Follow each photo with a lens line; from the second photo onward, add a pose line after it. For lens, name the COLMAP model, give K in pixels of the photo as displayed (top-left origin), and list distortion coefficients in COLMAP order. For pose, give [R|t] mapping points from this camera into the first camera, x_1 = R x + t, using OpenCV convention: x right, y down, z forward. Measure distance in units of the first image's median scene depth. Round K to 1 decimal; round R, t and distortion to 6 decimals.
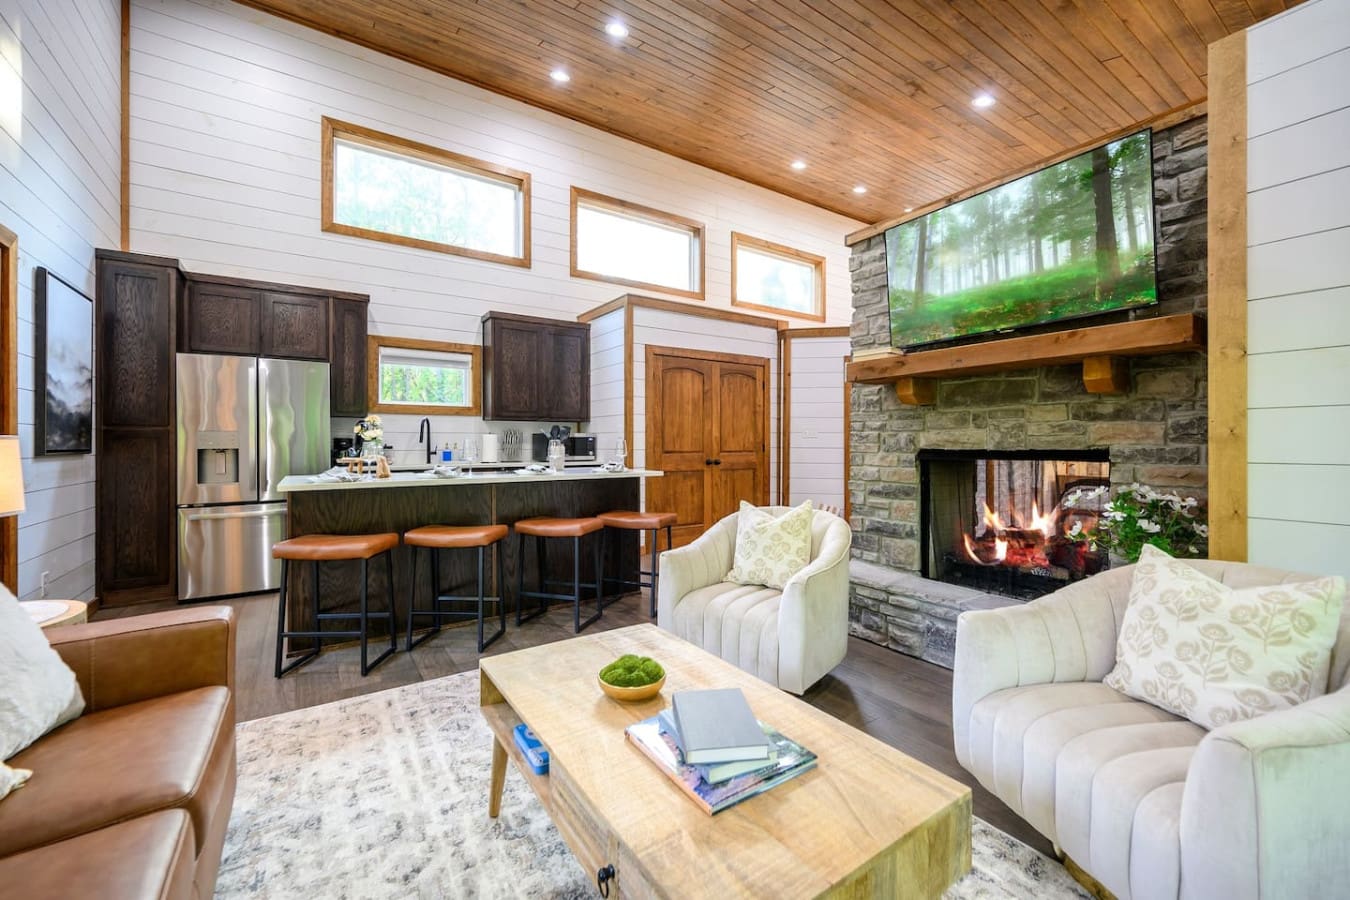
lens RADIAL K [[546.2, 0, 672.7], [0, 546.2, 443.2], [0, 0, 1]] dist [0.001585, 0.000079]
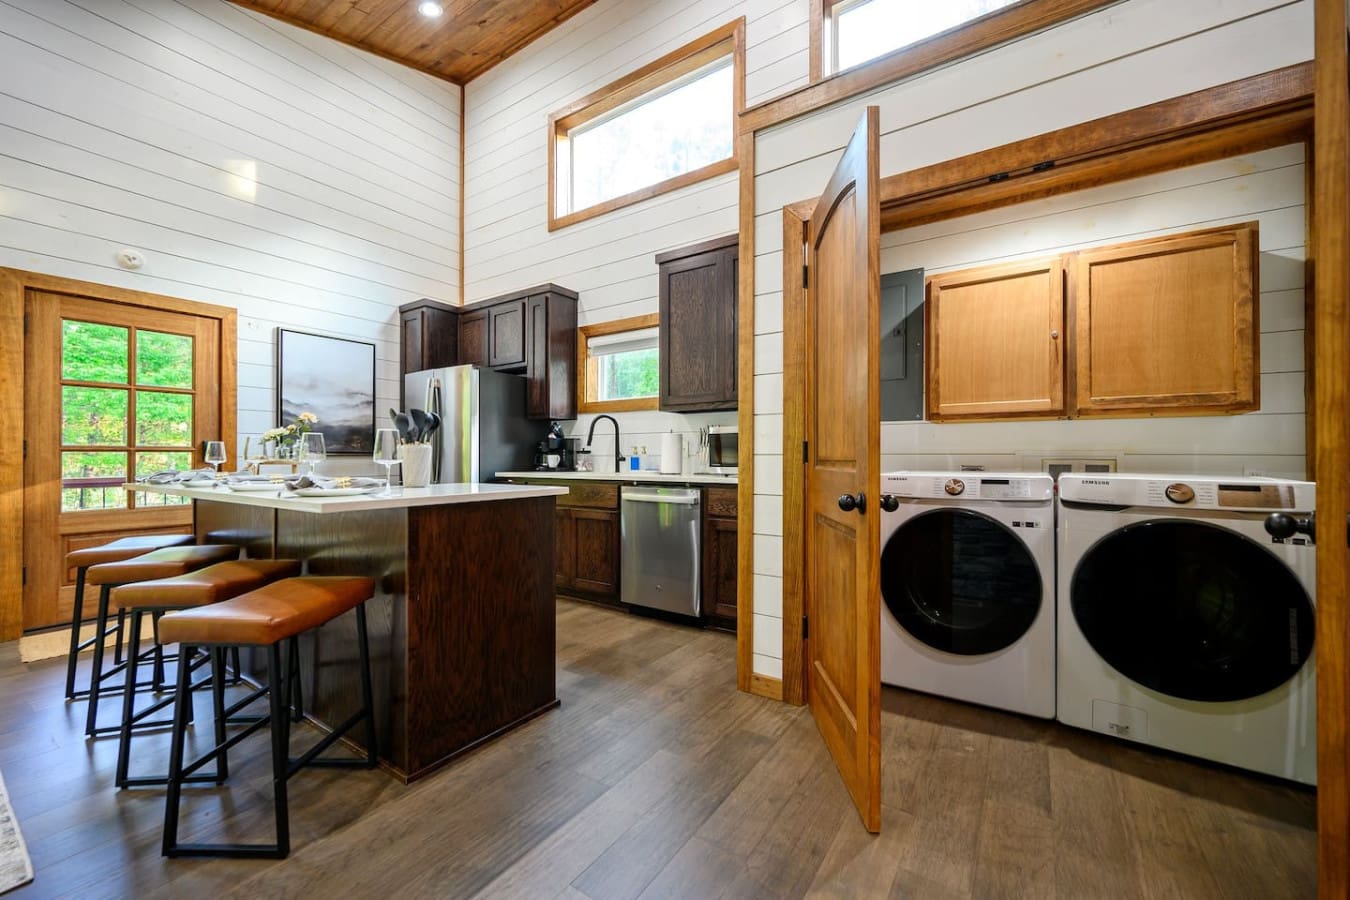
lens RADIAL K [[534.6, 0, 670.4], [0, 534.6, 452.8], [0, 0, 1]] dist [0.000465, 0.000397]
pose [[0.371507, -0.003673, -0.928423, 0.571611], [0.003348, 0.999991, -0.002616, 0.020636], [0.928424, -0.002136, 0.371516, 1.440028]]
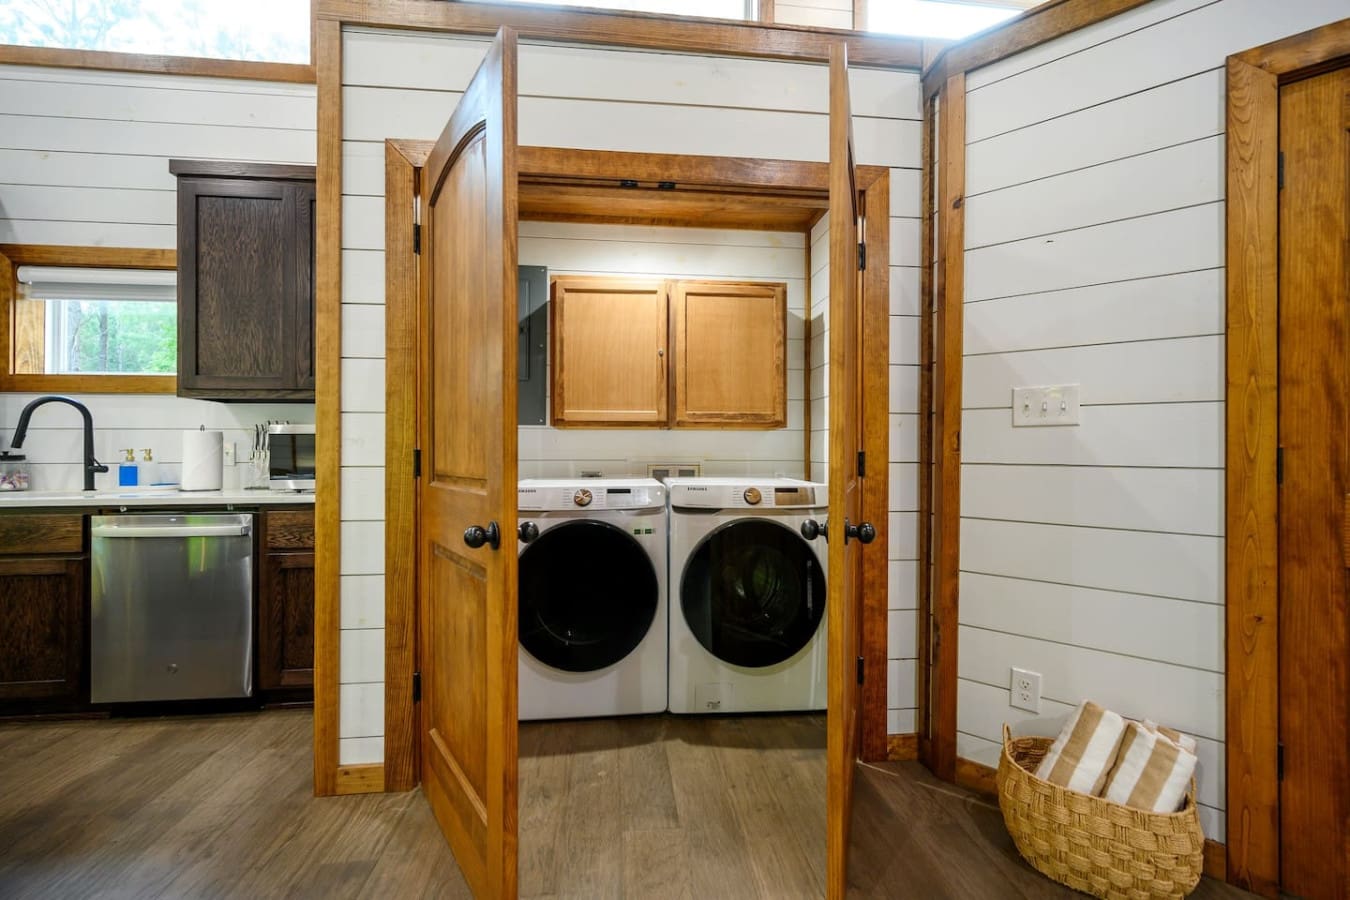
lens RADIAL K [[534.6, 0, 670.4], [0, 534.6, 452.8], [0, 0, 1]] dist [0.000465, 0.000397]
pose [[0.882950, -0.000988, -0.469466, 0.466216], [0.002877, 0.999990, 0.003307, 0.005506], [0.469458, -0.004271, 0.882945, 1.507250]]
